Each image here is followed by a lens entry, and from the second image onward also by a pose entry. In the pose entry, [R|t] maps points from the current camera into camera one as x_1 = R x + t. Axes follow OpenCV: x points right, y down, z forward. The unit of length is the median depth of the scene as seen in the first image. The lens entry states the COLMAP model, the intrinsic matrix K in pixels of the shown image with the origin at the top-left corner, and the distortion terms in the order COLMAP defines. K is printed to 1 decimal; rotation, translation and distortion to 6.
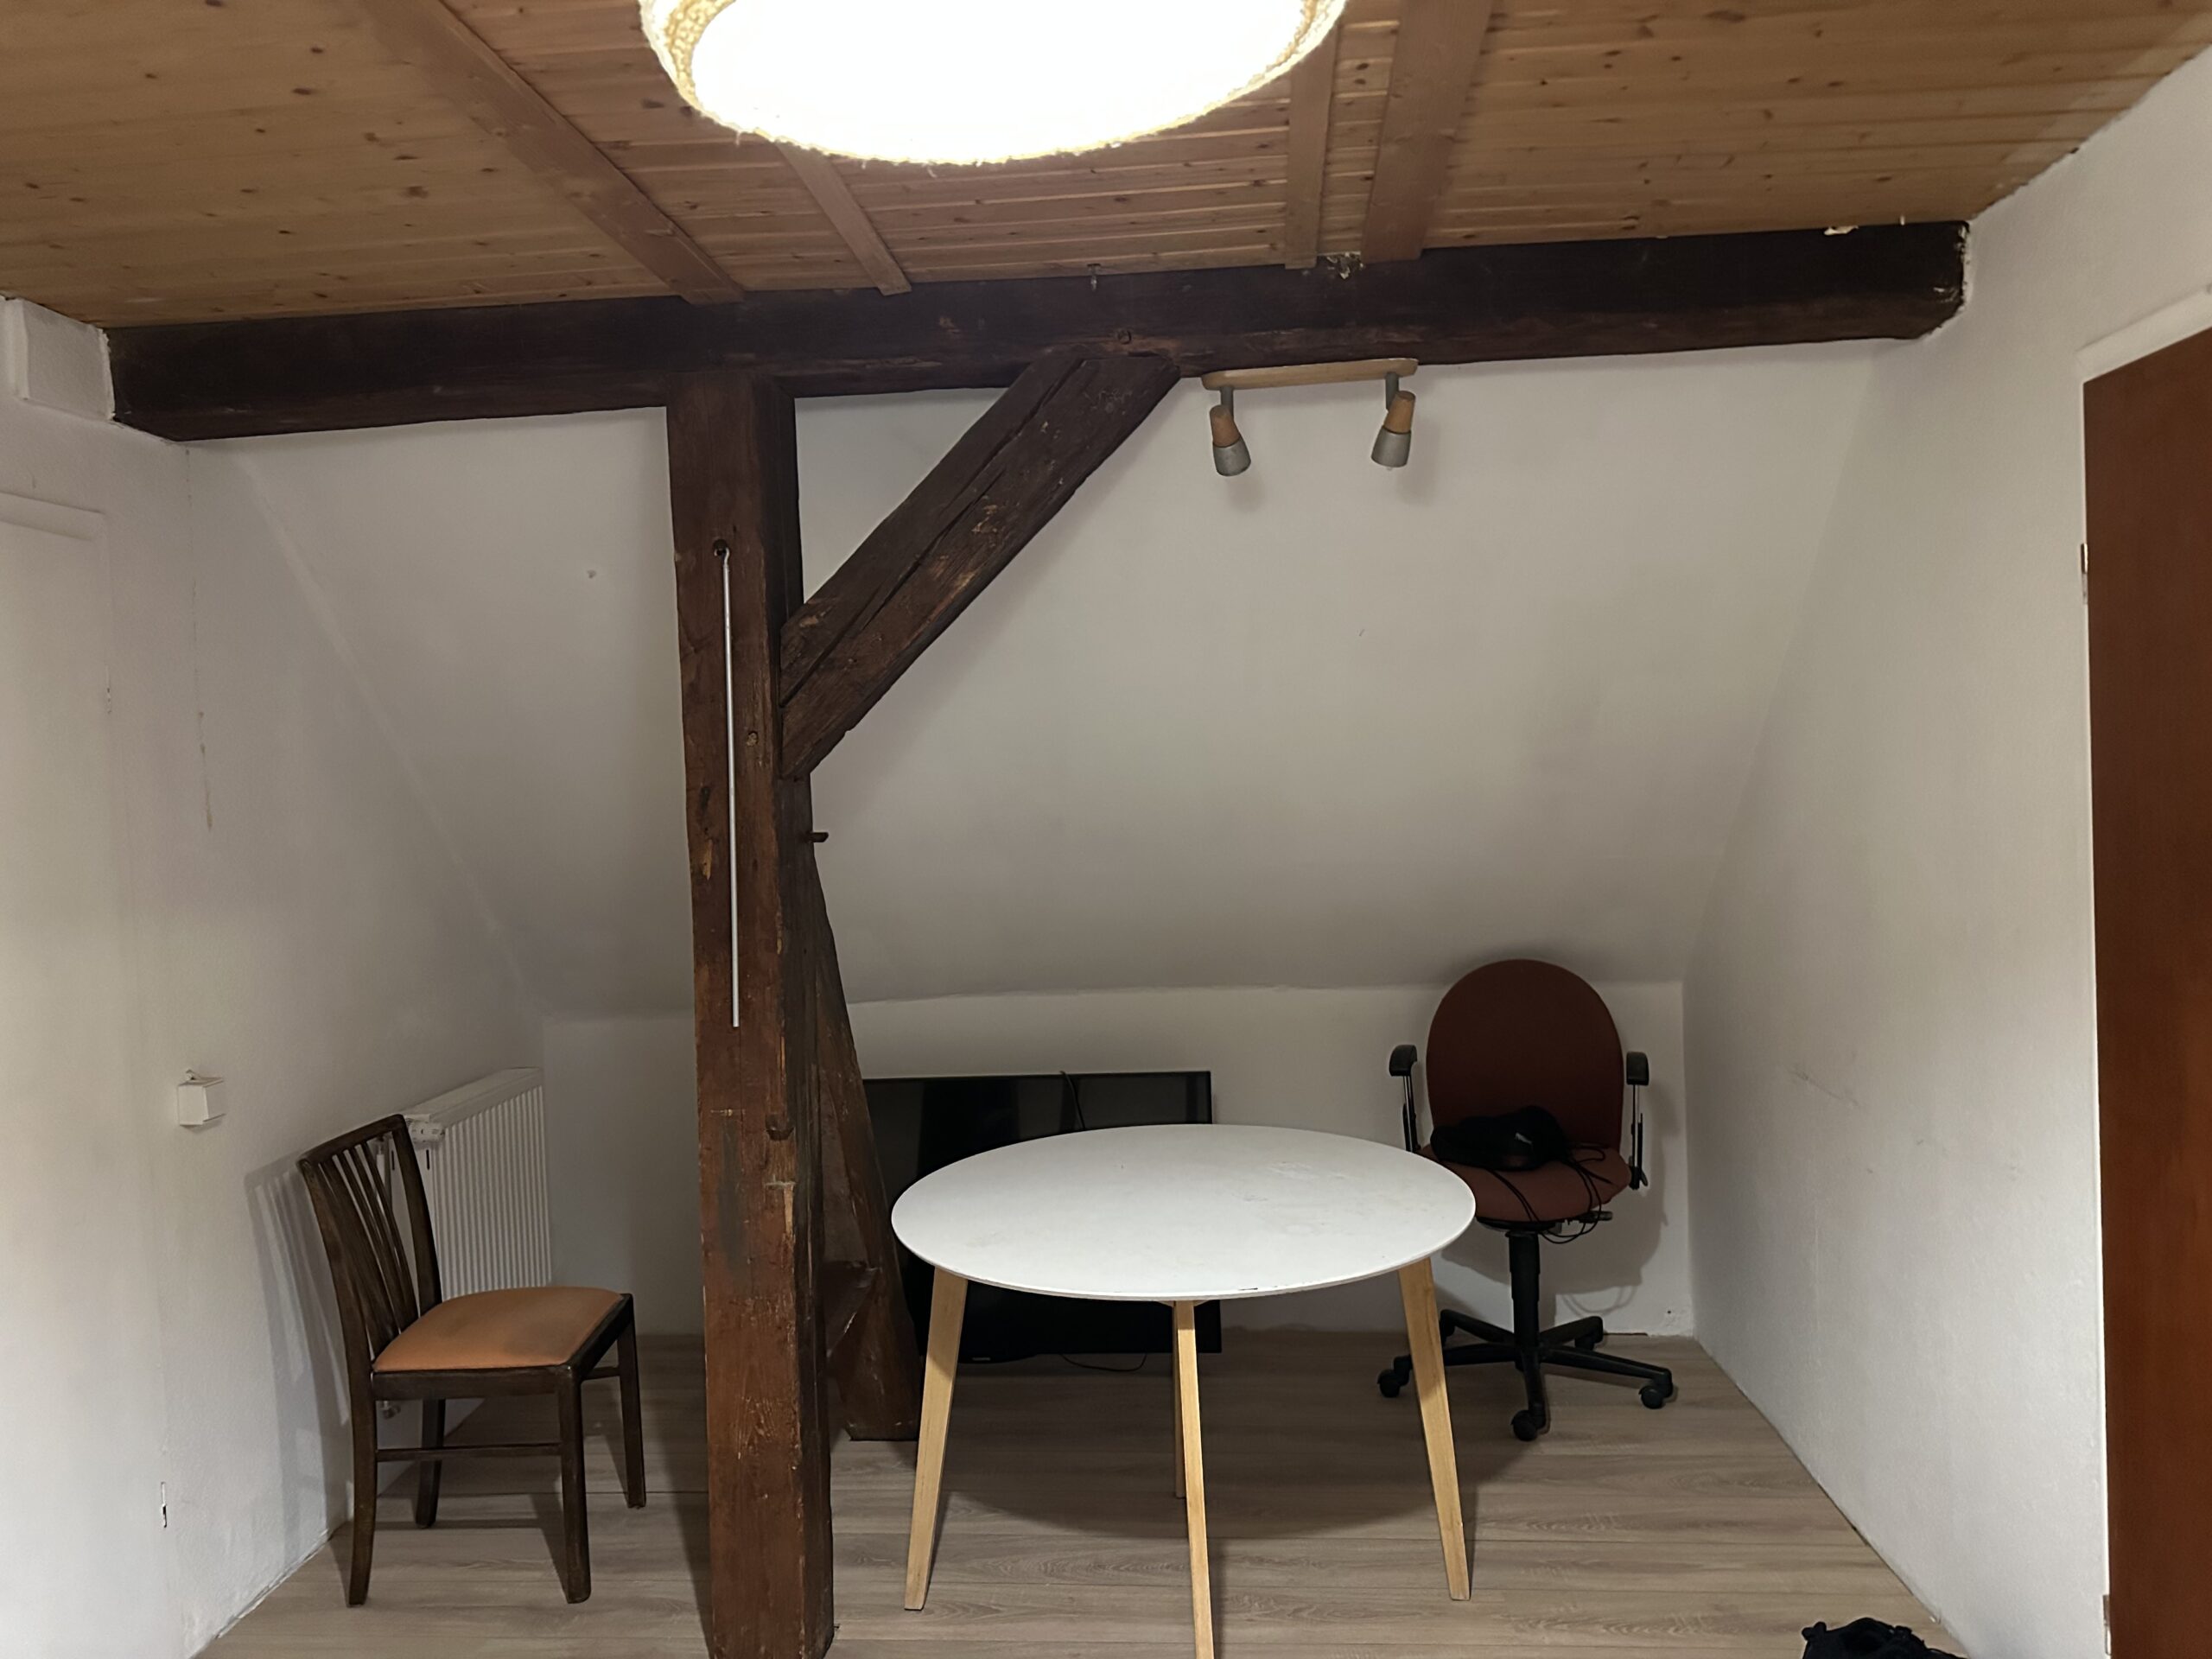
lens RADIAL K [[1551.2, 0, 1070.6], [0, 1551.2, 816.0], [0, 0, 1]] dist [0.064113, -0.075589]
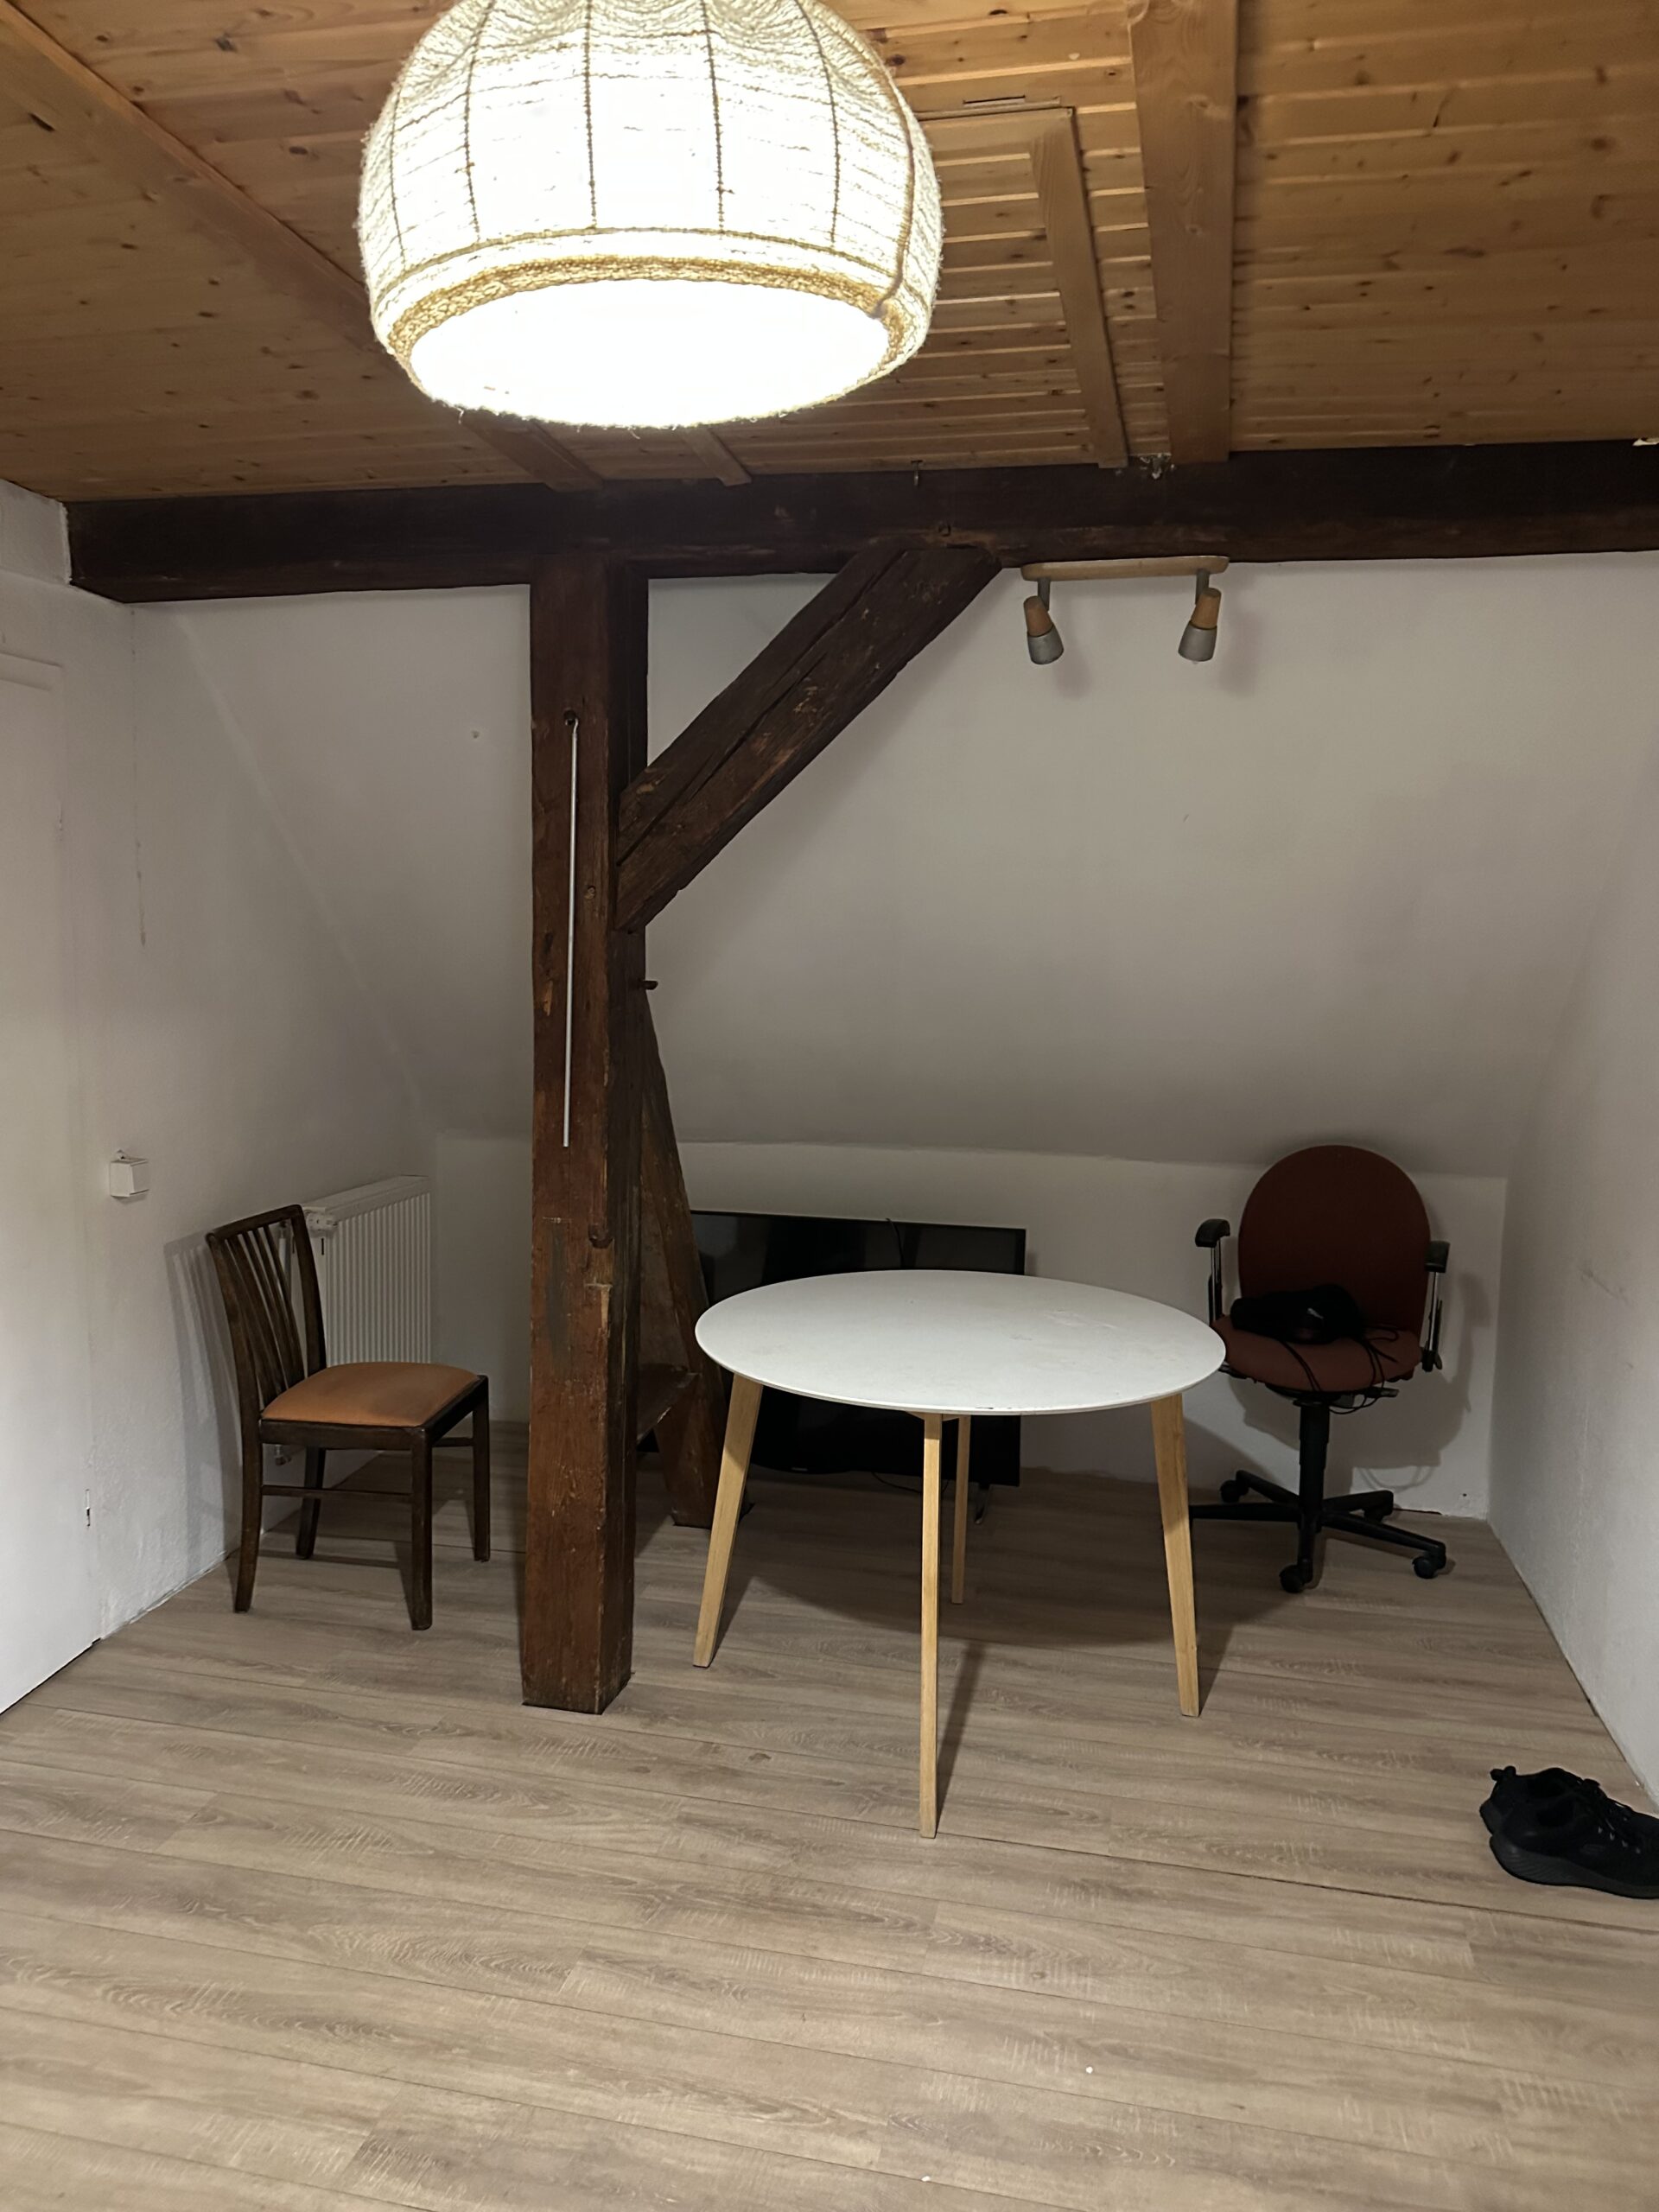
lens RADIAL K [[1551.2, 0, 791.6], [0, 1551.2, 1088.6], [0, 0, 1]] dist [0.064113, -0.075589]
pose [[0.989132, 0.067840, -0.130442, 0.081099], [-0.058496, 0.995528, 0.074179, -0.000011], [0.134891, -0.065742, 0.988677, -0.081323]]
